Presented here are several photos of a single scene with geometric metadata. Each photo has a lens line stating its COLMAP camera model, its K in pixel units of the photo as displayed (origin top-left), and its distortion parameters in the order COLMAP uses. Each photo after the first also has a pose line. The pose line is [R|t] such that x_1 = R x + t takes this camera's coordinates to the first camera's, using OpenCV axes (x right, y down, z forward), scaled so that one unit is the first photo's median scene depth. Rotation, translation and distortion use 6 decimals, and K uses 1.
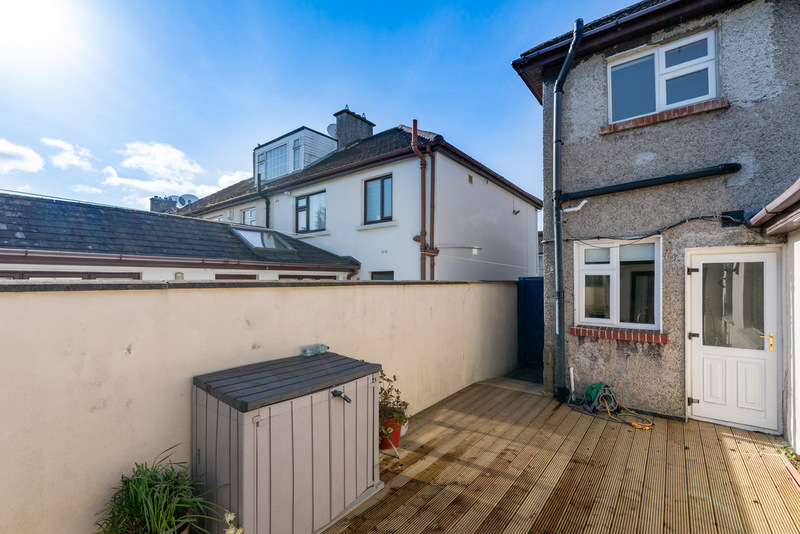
lens RADIAL K [[356.0, 0, 400.0], [0, 356.0, 280.6], [0, 0, 1]] dist [0.000917, 0.000375]
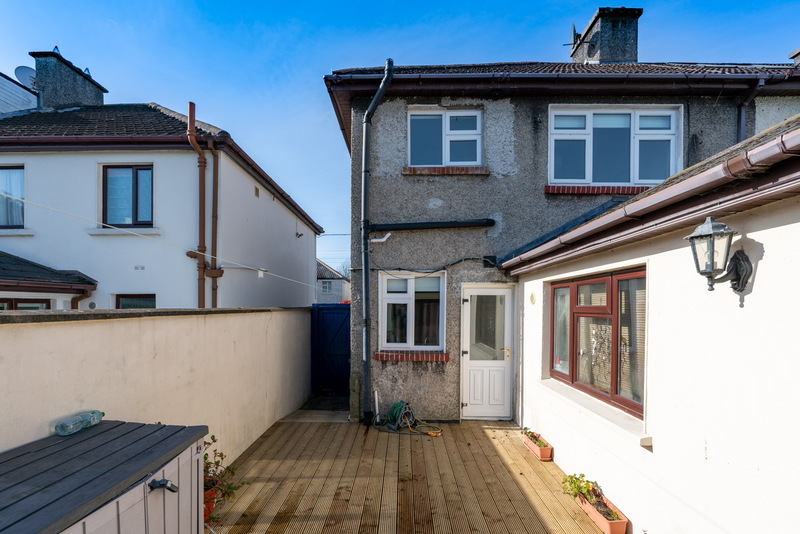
lens RADIAL K [[366.2, 0, 399.1], [0, 366.2, 312.9], [0, 0, 1]] dist [-0.001137, -0.000003]
pose [[0.800011, -0.006185, 0.599954, -0.121372], [-0.005903, 0.999817, 0.018180, -0.007462], [-0.599957, -0.018086, 0.799828, 0.107607]]
